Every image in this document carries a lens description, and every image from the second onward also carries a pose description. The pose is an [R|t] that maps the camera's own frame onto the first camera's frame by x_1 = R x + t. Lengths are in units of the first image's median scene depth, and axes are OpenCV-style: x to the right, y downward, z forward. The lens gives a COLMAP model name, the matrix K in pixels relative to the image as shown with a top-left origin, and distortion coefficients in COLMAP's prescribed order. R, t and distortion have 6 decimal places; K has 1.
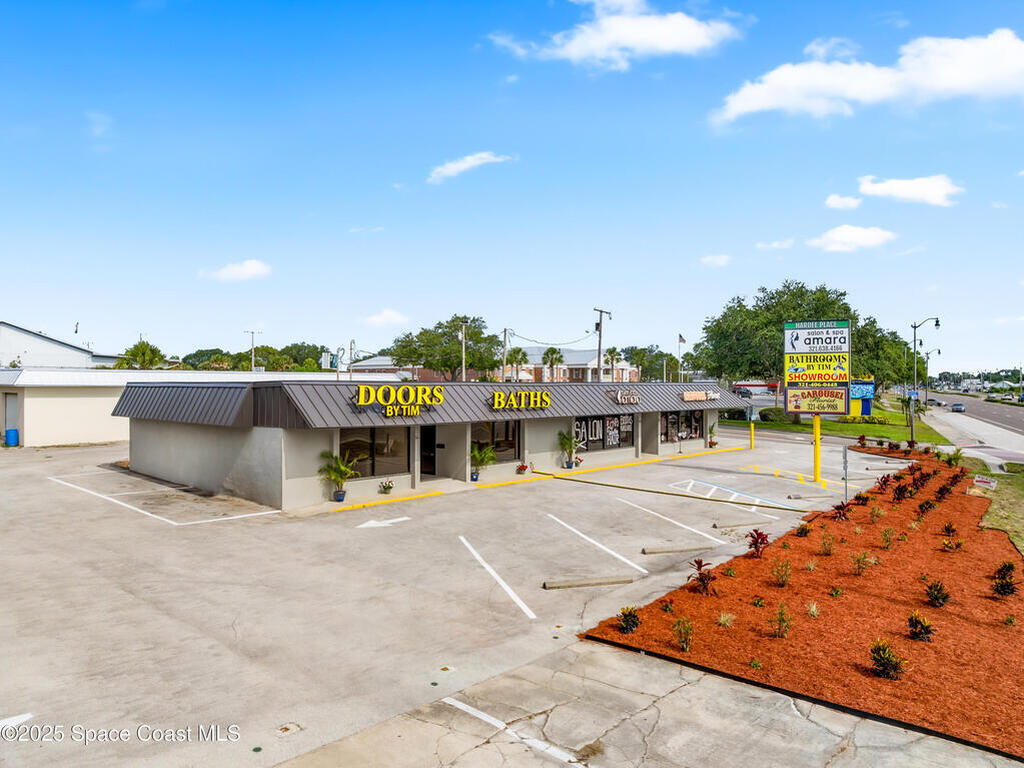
lens RADIAL K [[719.8, 0, 511.3], [0, 719.8, 383.2], [0, 0, 1]] dist [-0.051394, 0.016860]
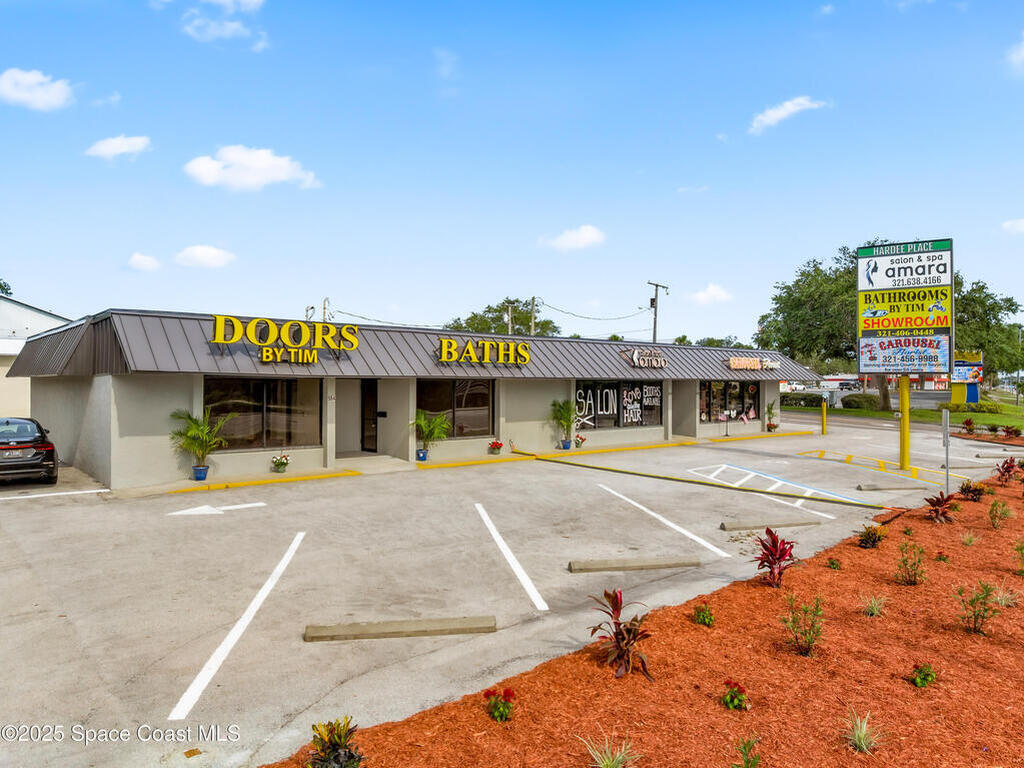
lens RADIAL K [[719.8, 0, 514.7], [0, 719.8, 379.7], [0, 0, 1]] dist [-0.051394, 0.016860]
pose [[0.993941, 0.000938, -0.109915, 0.122746], [-0.001515, 0.999986, -0.005166, 0.054068], [0.109909, 0.005301, 0.993928, 0.260031]]
